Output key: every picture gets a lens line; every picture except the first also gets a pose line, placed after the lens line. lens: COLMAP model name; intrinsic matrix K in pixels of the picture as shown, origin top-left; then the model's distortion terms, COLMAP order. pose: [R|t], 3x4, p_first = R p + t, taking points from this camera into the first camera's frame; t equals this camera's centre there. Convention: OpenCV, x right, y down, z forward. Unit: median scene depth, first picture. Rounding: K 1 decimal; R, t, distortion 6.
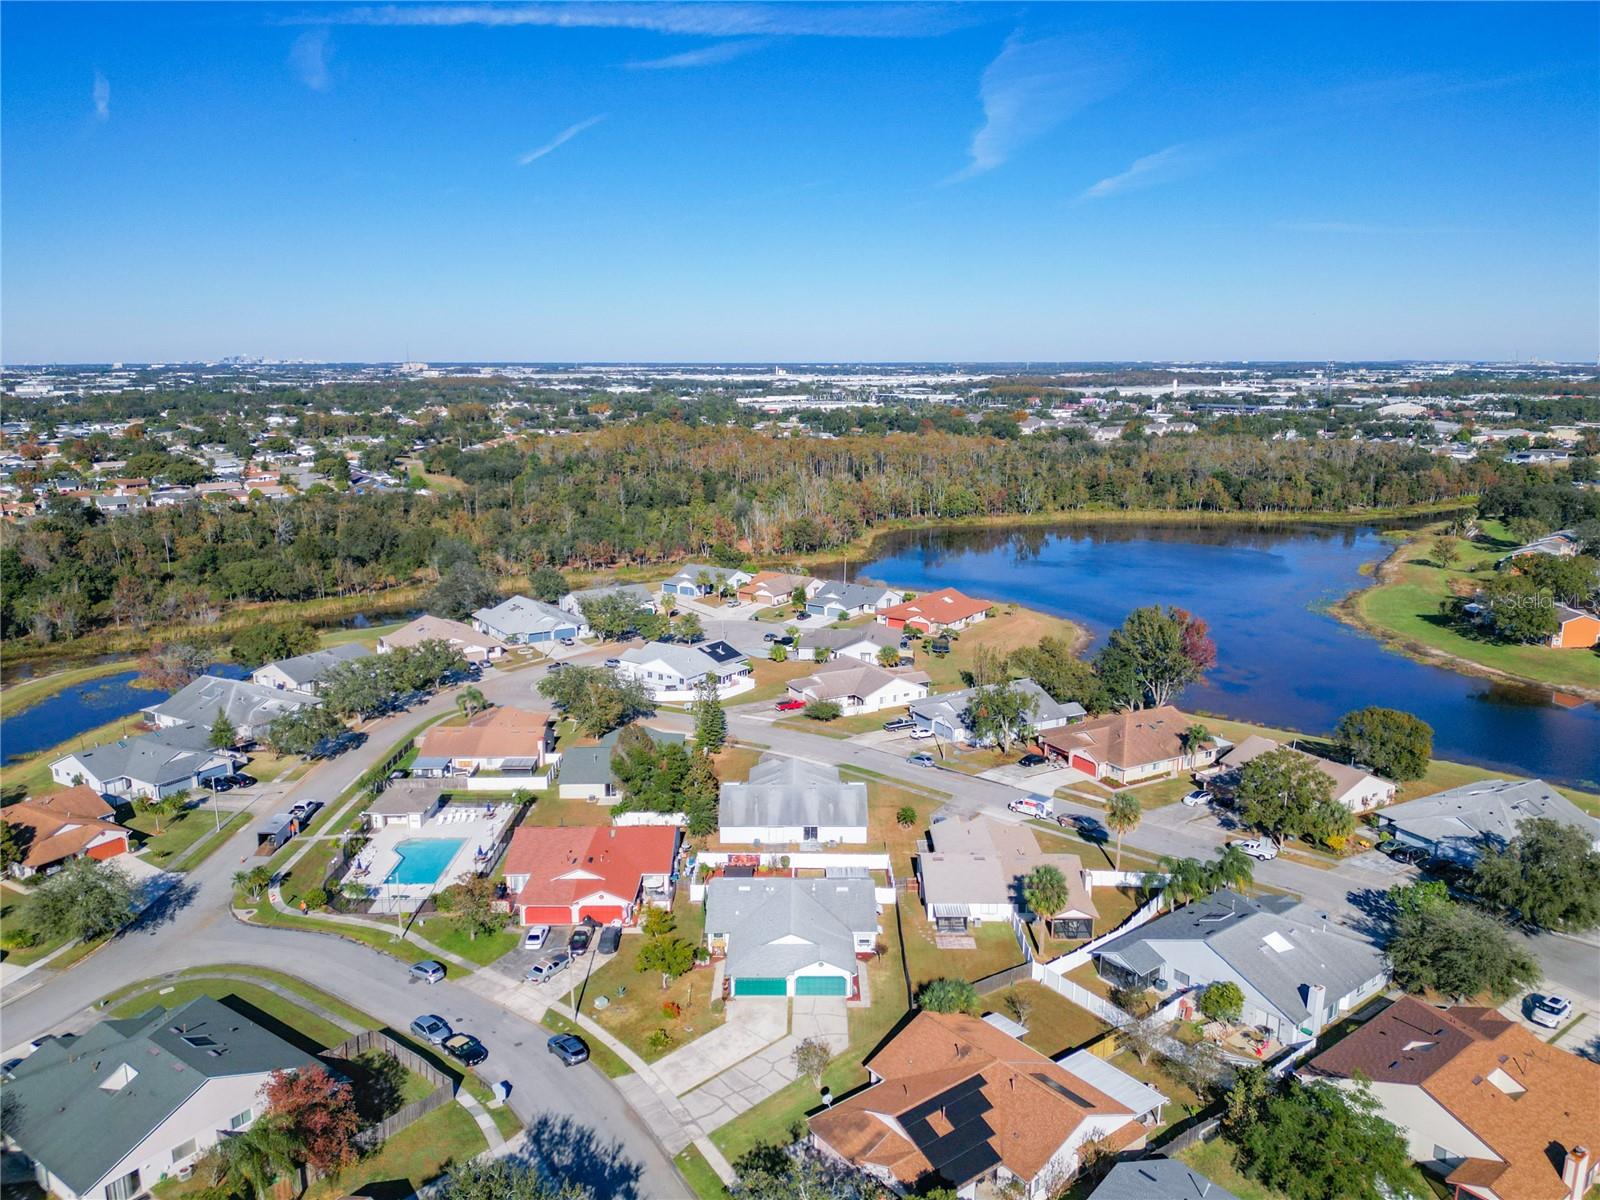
lens RADIAL K [[1103.0, 0, 804.9], [0, 1103.0, 606.4], [0, 0, 1]] dist [0.062554, -0.054305]
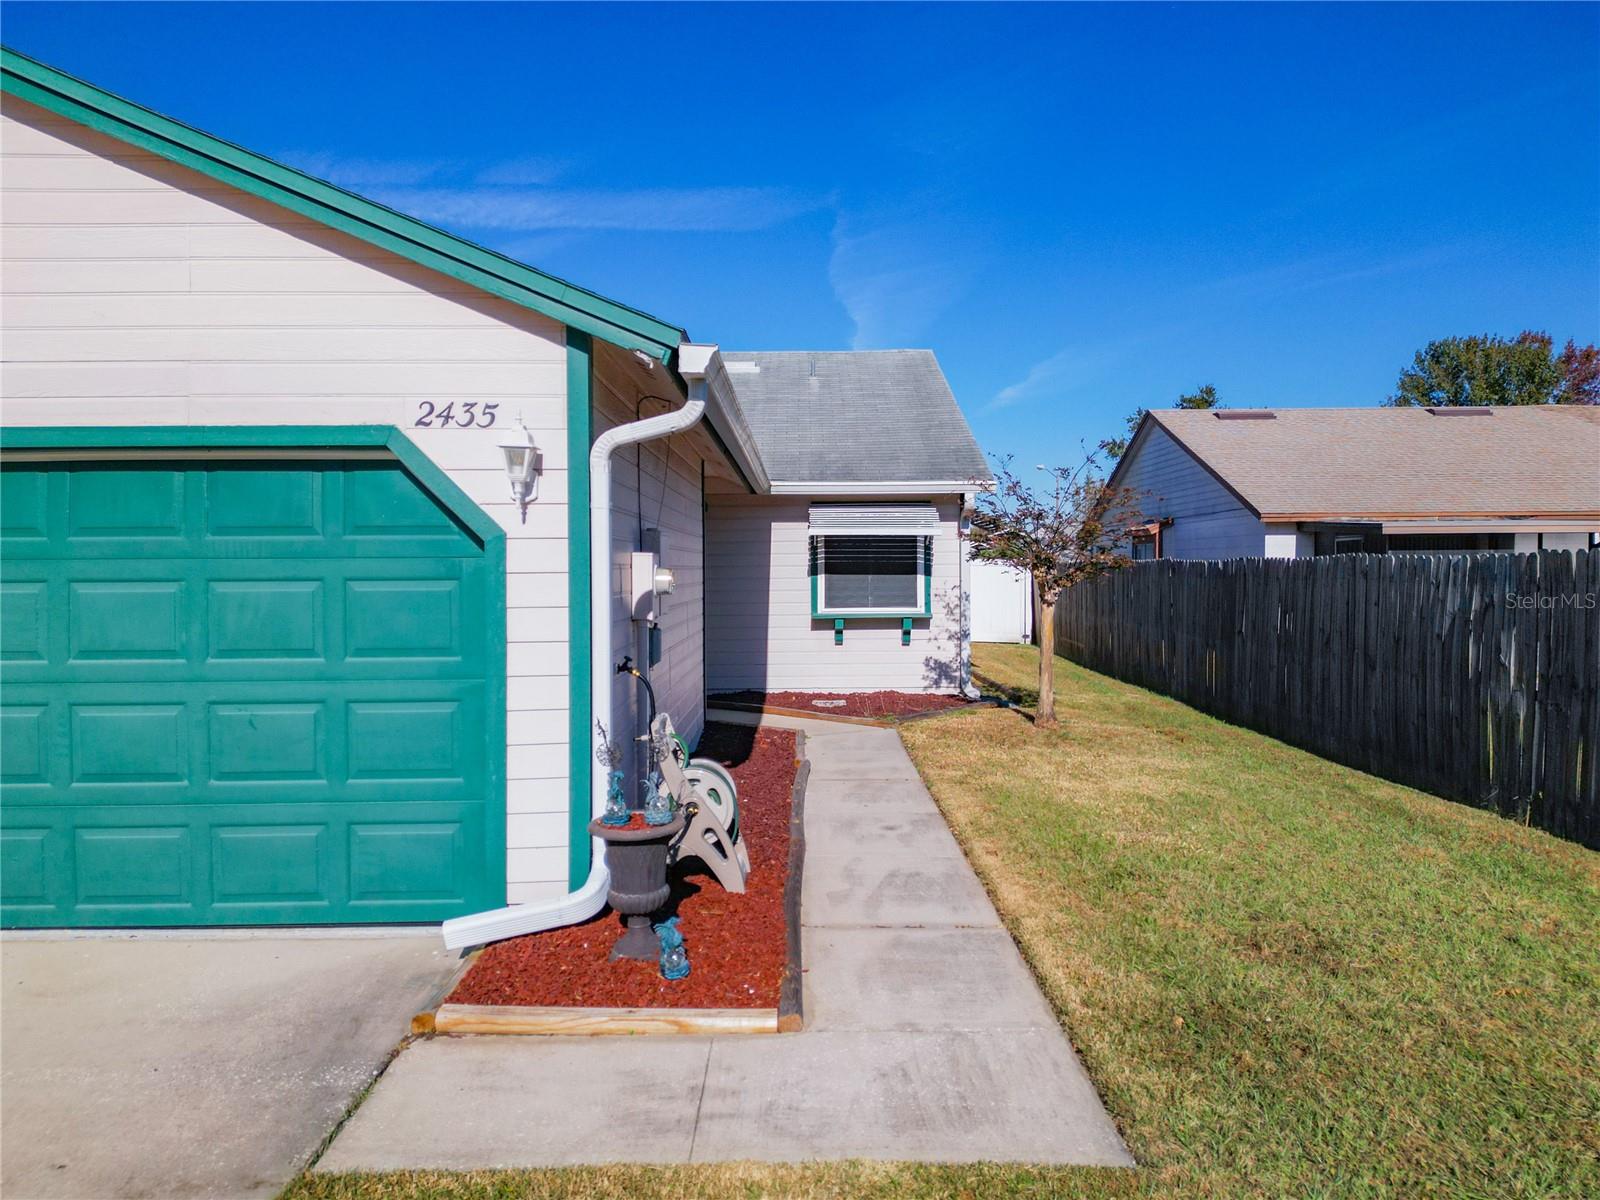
lens RADIAL K [[1103.0, 0, 787.5], [0, 1103.0, 601.1], [0, 0, 1]] dist [0.062554, -0.054305]
pose [[0.999790, -0.012312, -0.016369, 0.042778], [0.009320, 0.985109, -0.171679, 0.295549], [0.018239, 0.171490, 0.985017, 0.816311]]
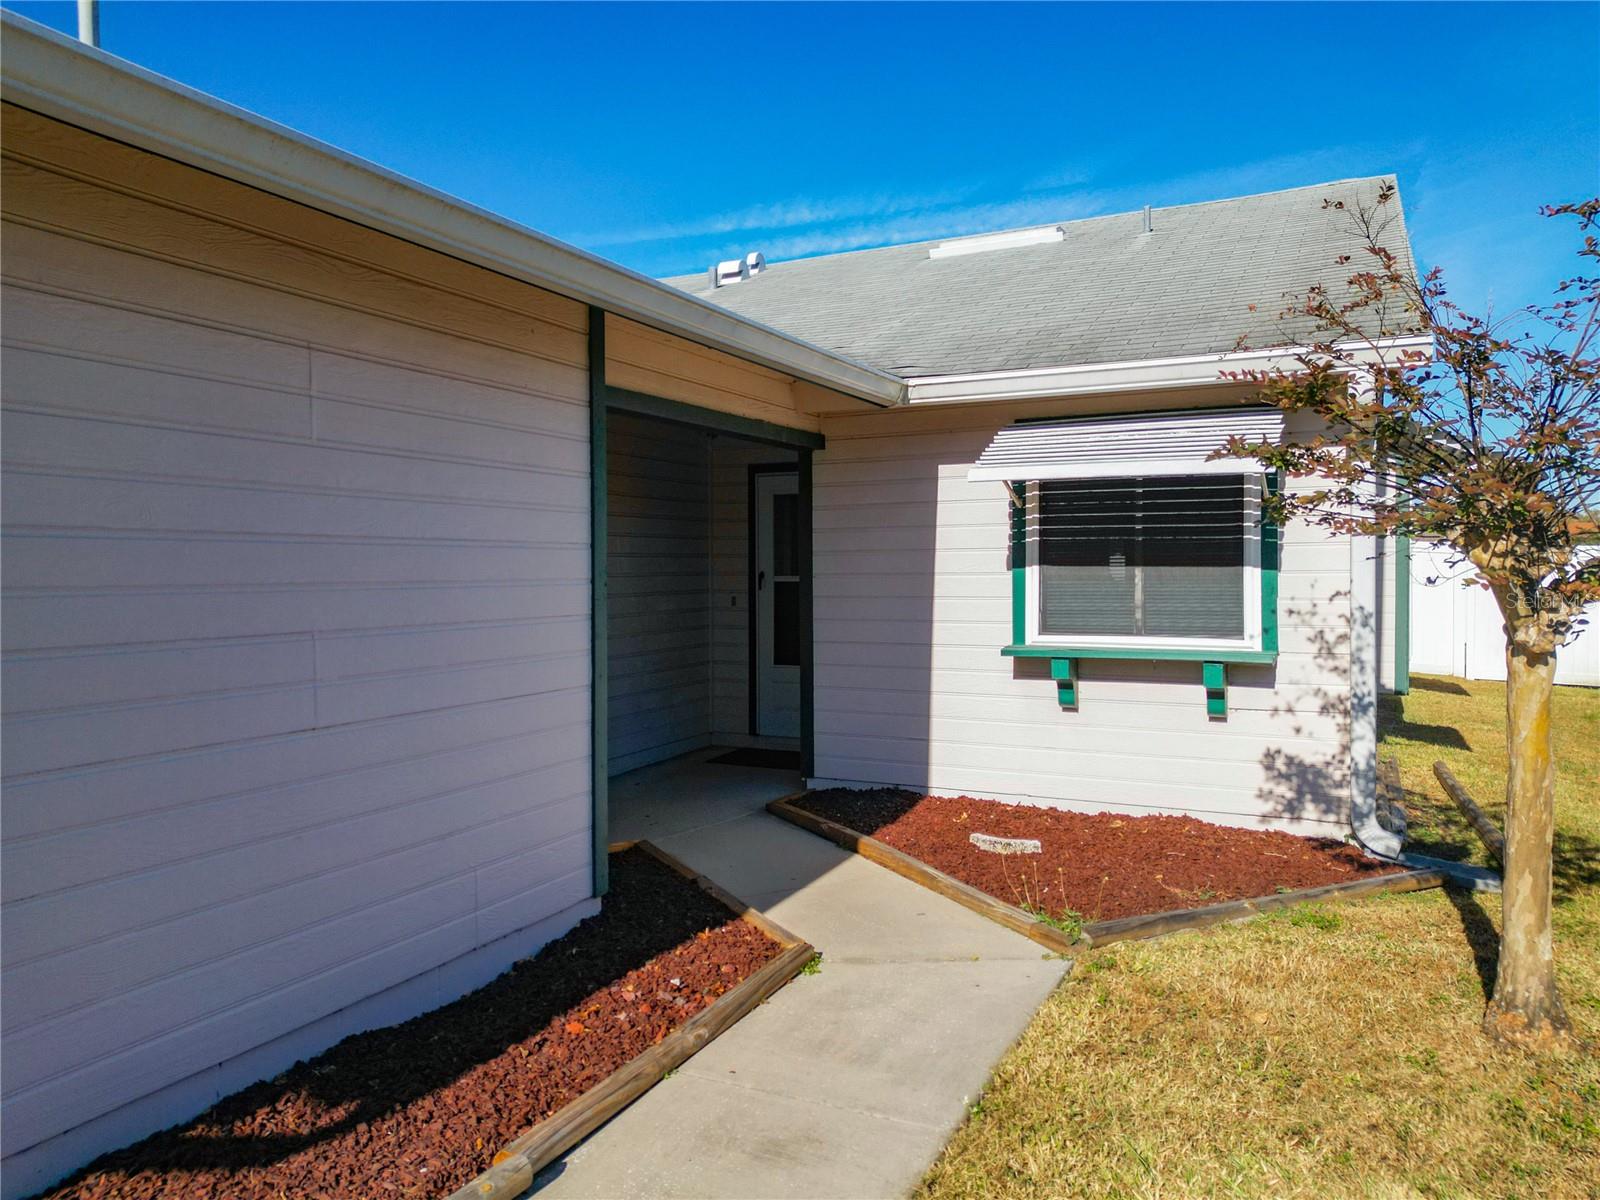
lens RADIAL K [[1103.0, 0, 822.3], [0, 1103.0, 558.8], [0, 0, 1]] dist [0.062554, -0.054305]
pose [[0.904325, -0.013420, -0.426634, 0.057172], [-0.080174, 0.976376, -0.200655, 0.286232], [0.419248, 0.215663, 0.881885, 0.867831]]
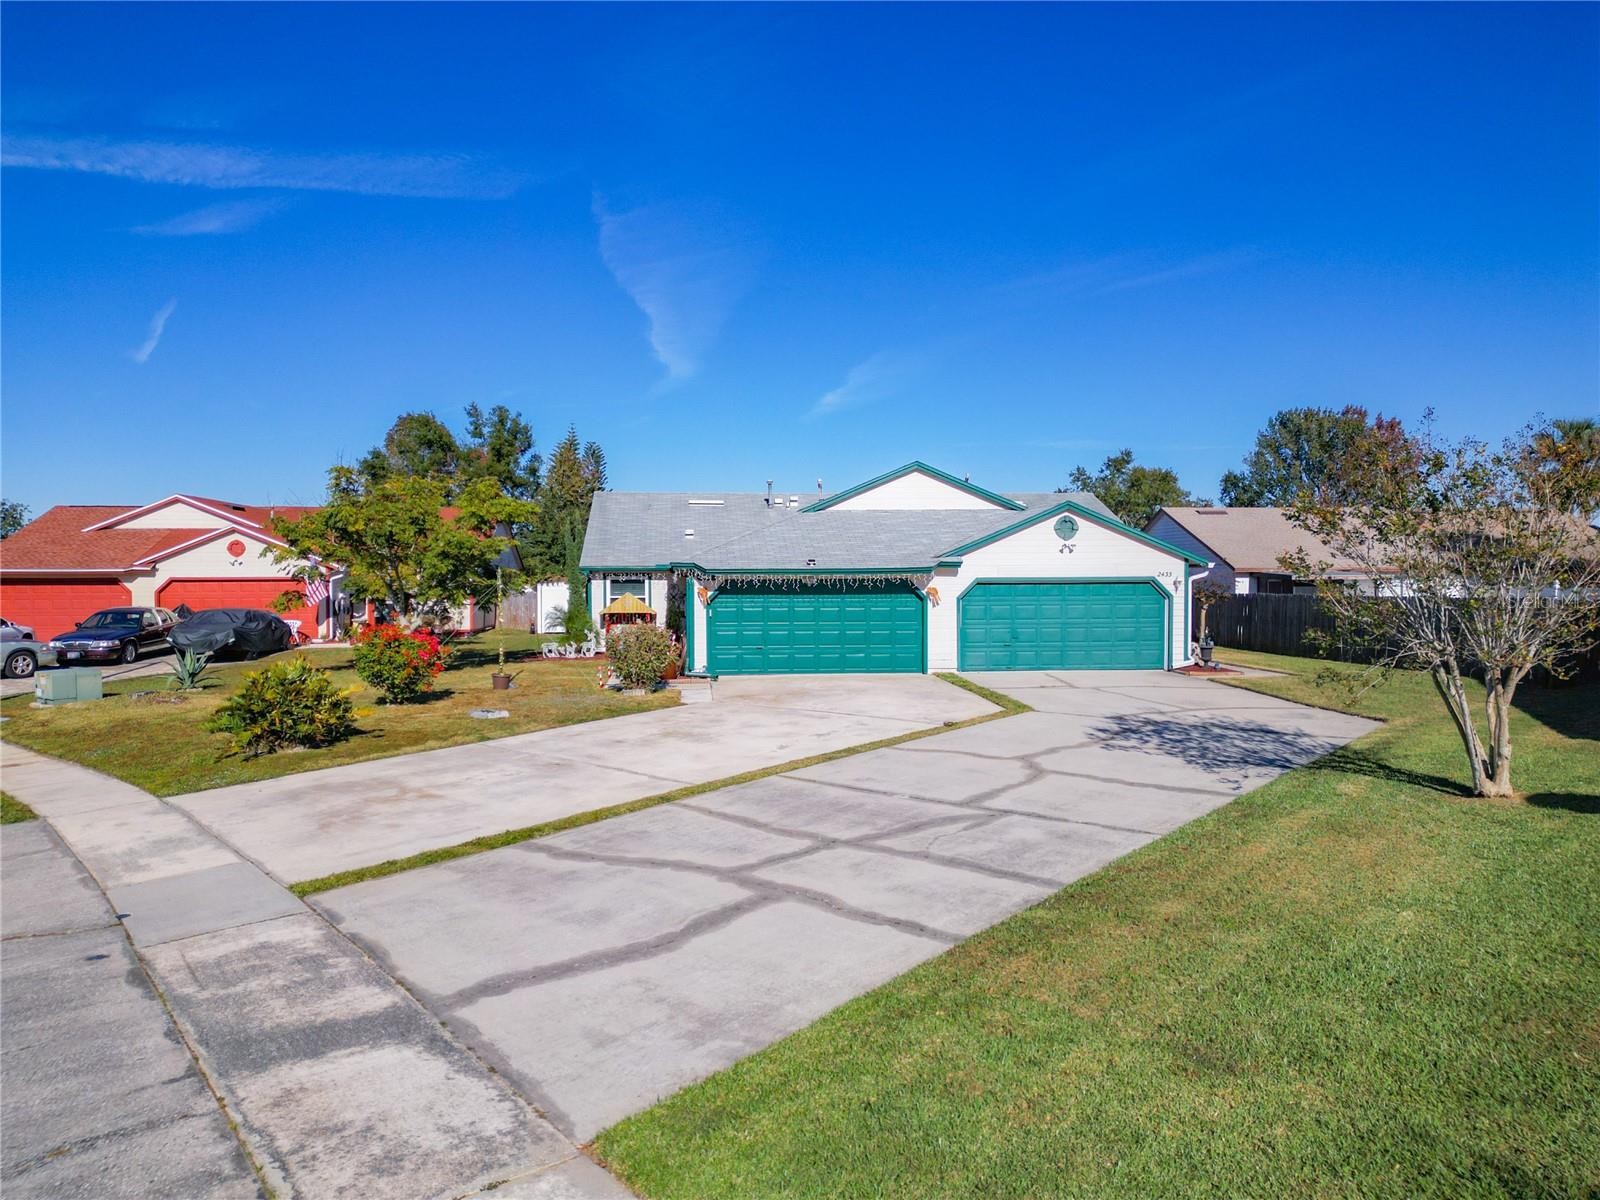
lens RADIAL K [[1103.0, 0, 795.1], [0, 1103.0, 597.7], [0, 0, 1]] dist [0.062554, -0.054305]
pose [[0.994436, -0.013693, 0.104447, -0.058260], [0.032713, 0.982637, -0.182630, 0.322268], [-0.100132, 0.185031, 0.977618, 0.659223]]
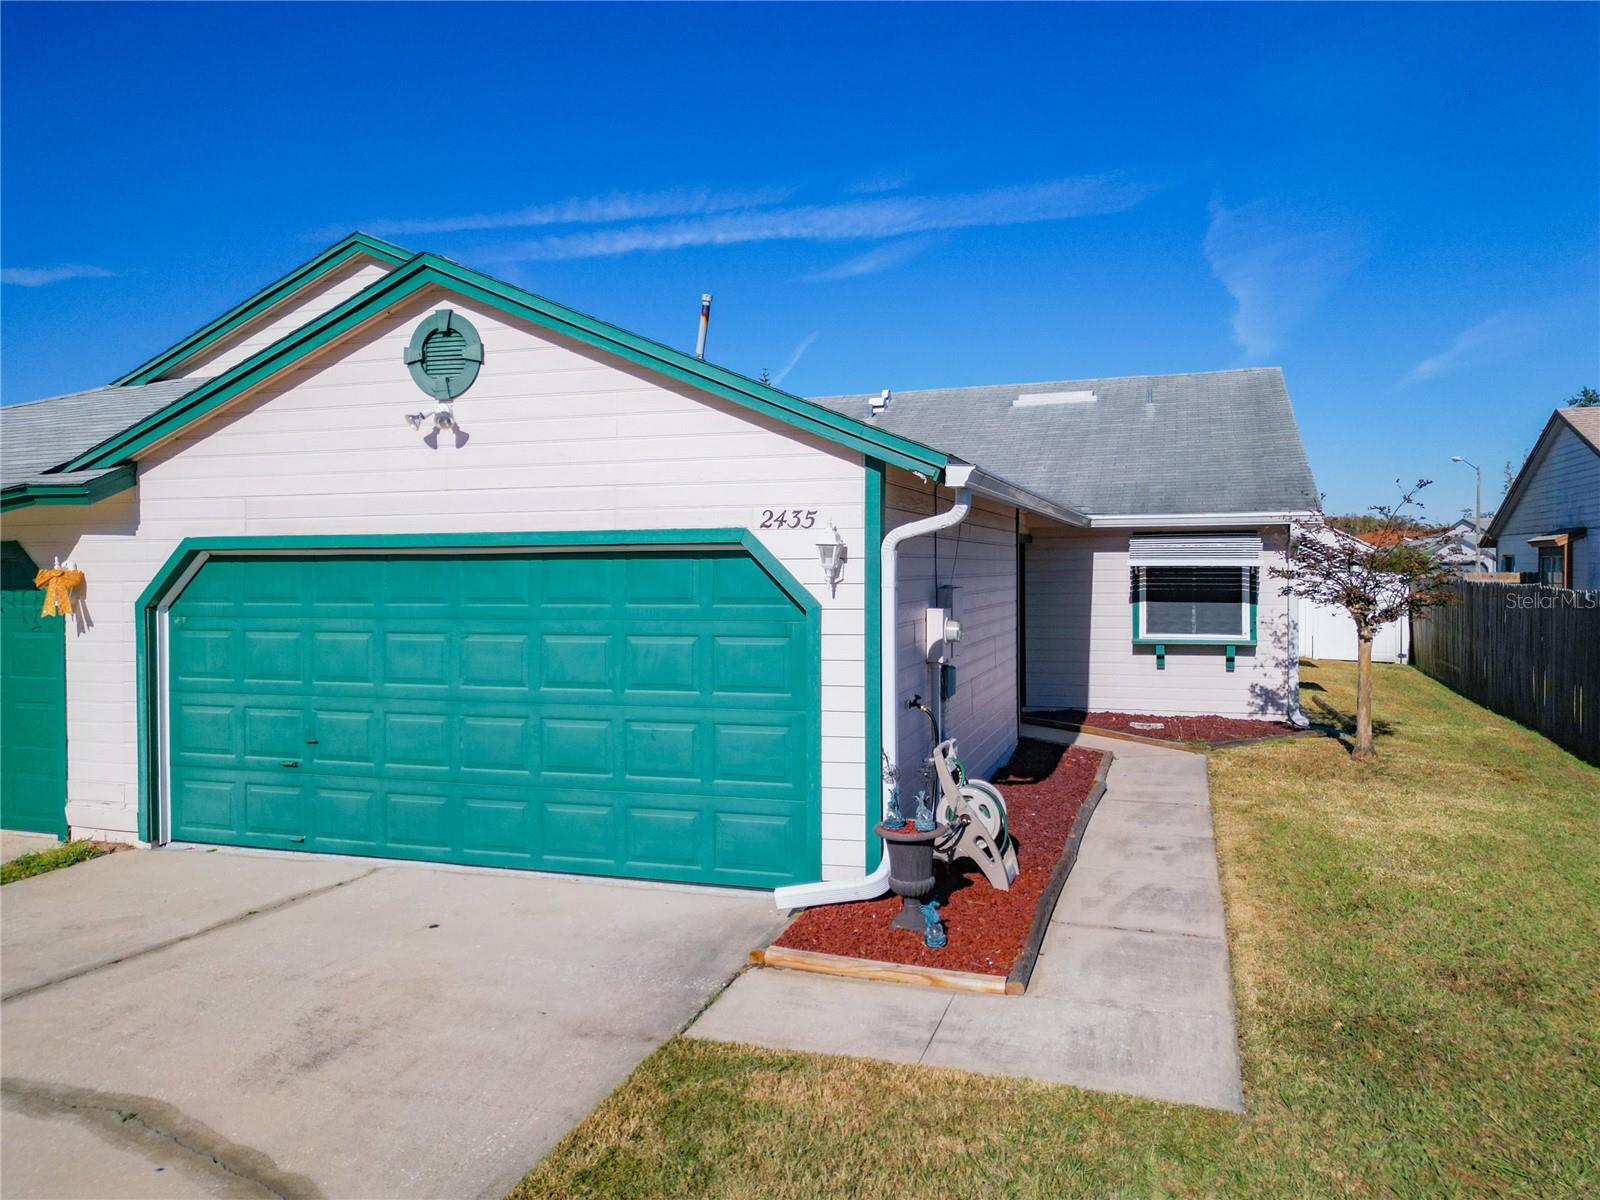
lens RADIAL K [[1103.0, 0, 811.9], [0, 1103.0, 584.0], [0, 0, 1]] dist [0.062554, -0.054305]
pose [[0.946875, -0.008944, -0.321476, 0.048472], [-0.051256, 0.982639, -0.178309, 0.294845], [0.317490, 0.185314, 0.929978, 0.805415]]
